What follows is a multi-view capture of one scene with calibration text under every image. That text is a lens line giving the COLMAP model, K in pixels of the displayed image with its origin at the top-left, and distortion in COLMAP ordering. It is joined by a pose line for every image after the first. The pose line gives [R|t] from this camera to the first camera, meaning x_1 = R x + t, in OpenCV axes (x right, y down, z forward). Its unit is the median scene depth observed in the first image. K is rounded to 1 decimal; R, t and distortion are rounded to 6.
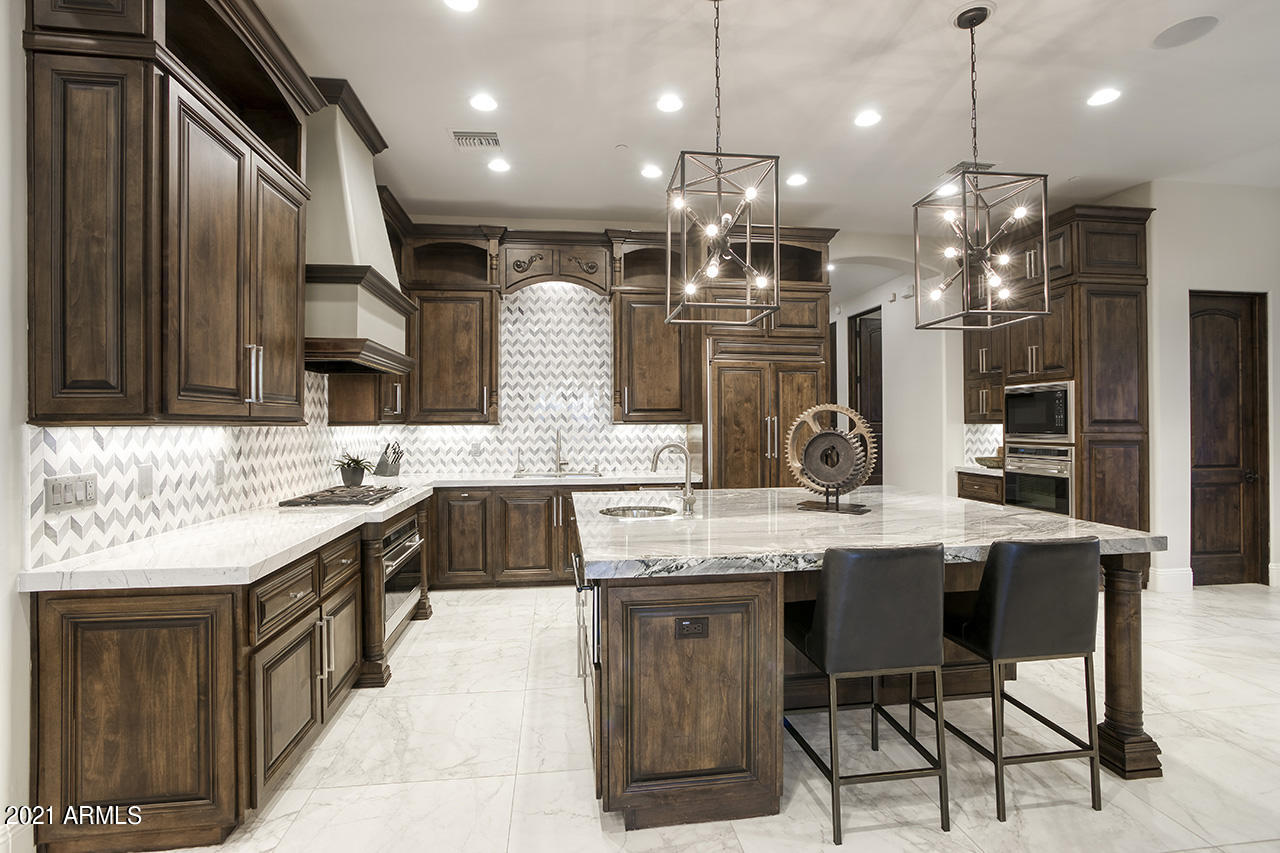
lens RADIAL K [[594.7, 0, 641.4], [0, 594.7, 428.1], [0, 0, 1]] dist [-0.040524, 0.013026]
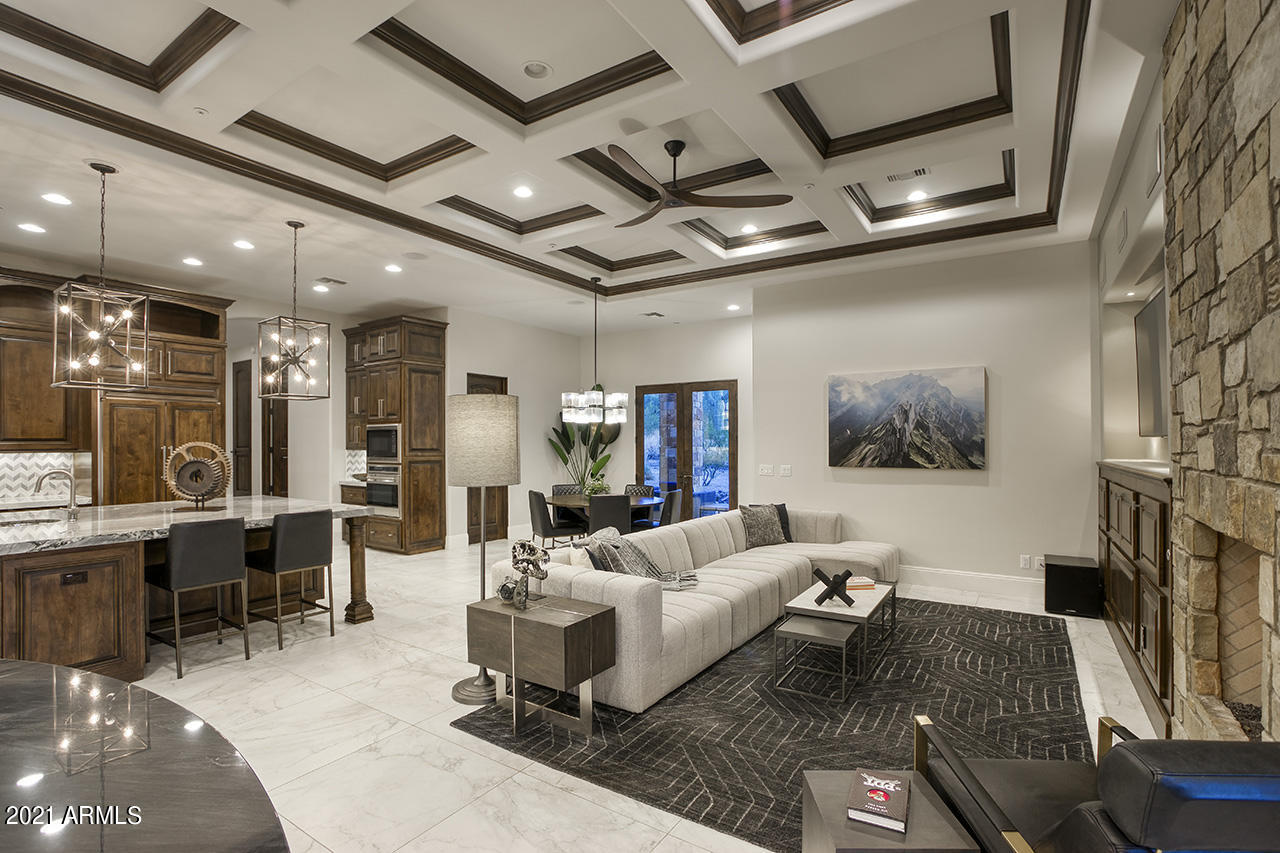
lens RADIAL K [[594.7, 0, 646.4], [0, 594.7, 440.8], [0, 0, 1]] dist [-0.040524, 0.013026]
pose [[0.656711, 0.005840, 0.754120, -0.038734], [0.002797, 0.999944, -0.010179, -0.016554], [-0.754137, 0.008793, 0.656658, -0.574533]]
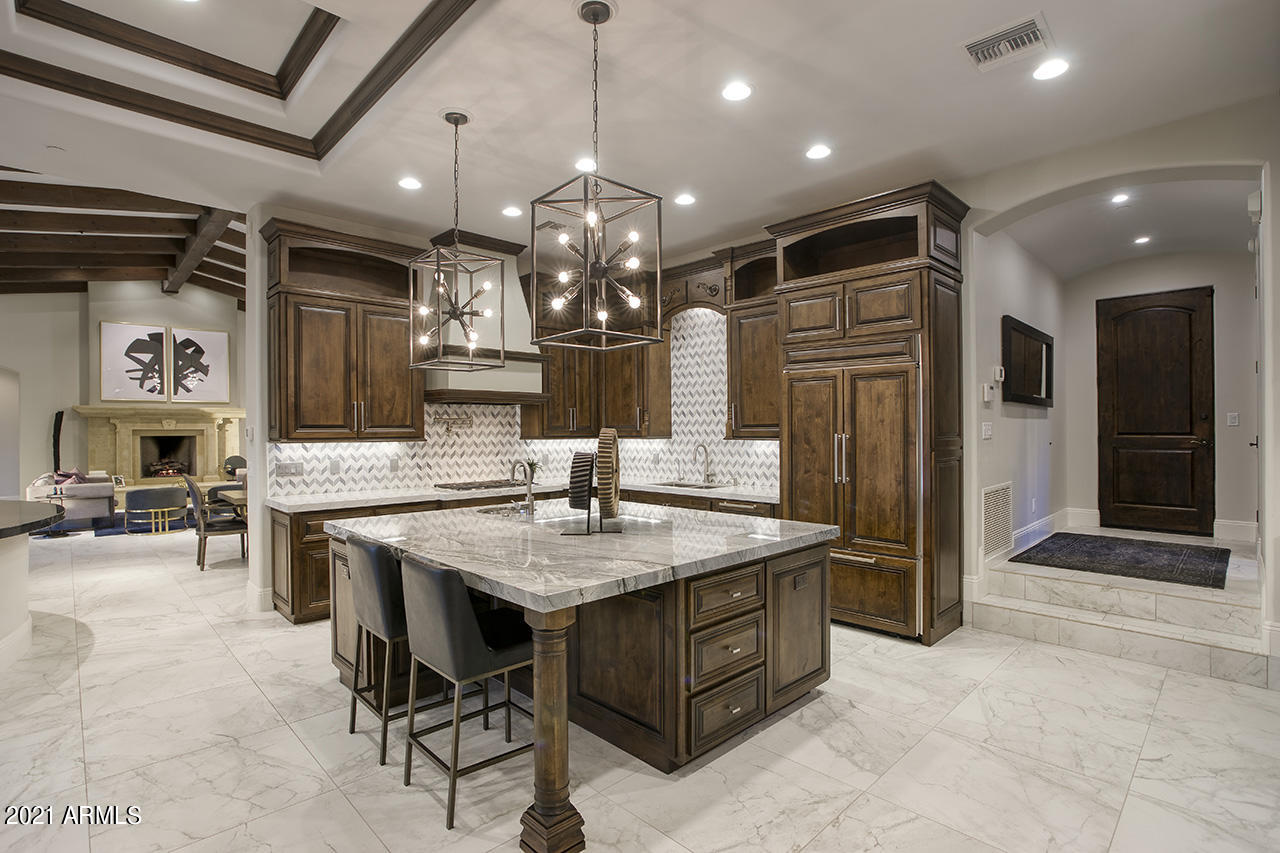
lens RADIAL K [[639.4, 0, 662.3], [0, 639.4, 445.2], [0, 0, 1]] dist [-0.040971, 0.009637]
pose [[0.587958, 0.023179, -0.808560, 0.872111], [-0.003956, 0.999660, 0.025781, -0.027702], [0.808882, -0.011960, 0.587849, 0.289370]]
